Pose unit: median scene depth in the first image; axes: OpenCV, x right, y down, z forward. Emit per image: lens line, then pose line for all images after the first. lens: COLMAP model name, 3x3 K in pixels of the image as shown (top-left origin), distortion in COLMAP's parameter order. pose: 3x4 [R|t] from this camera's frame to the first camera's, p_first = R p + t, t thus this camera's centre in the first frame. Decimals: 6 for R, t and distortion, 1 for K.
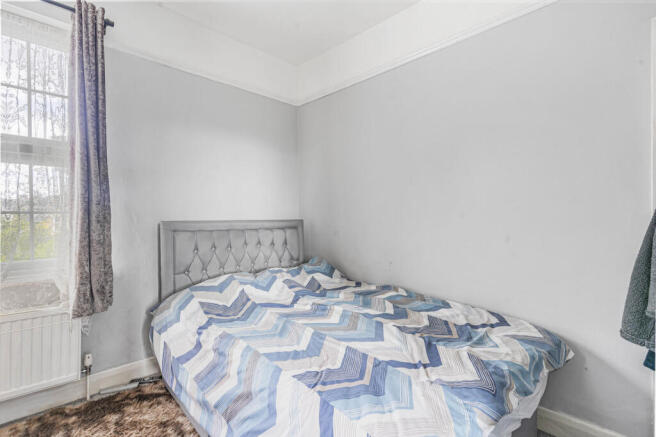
lens RADIAL K [[311.3, 0, 334.9], [0, 311.3, 221.7], [0, 0, 1]] dist [-0.000422, -0.000180]
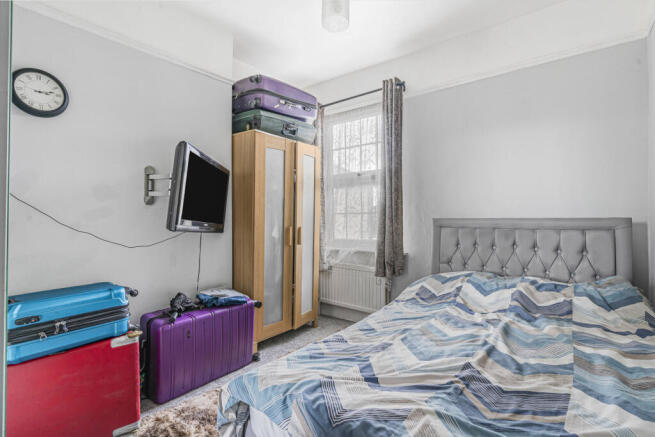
lens RADIAL K [[318.1, 0, 327.5], [0, 318.1, 218.5], [0, 0, 1]] dist [0.001078, -0.000103]
pose [[0.133835, 0.005731, -0.990987, 0.634908], [-0.007054, 0.999963, 0.004831, -0.005454], [0.990979, 0.006344, 0.133870, 0.406051]]
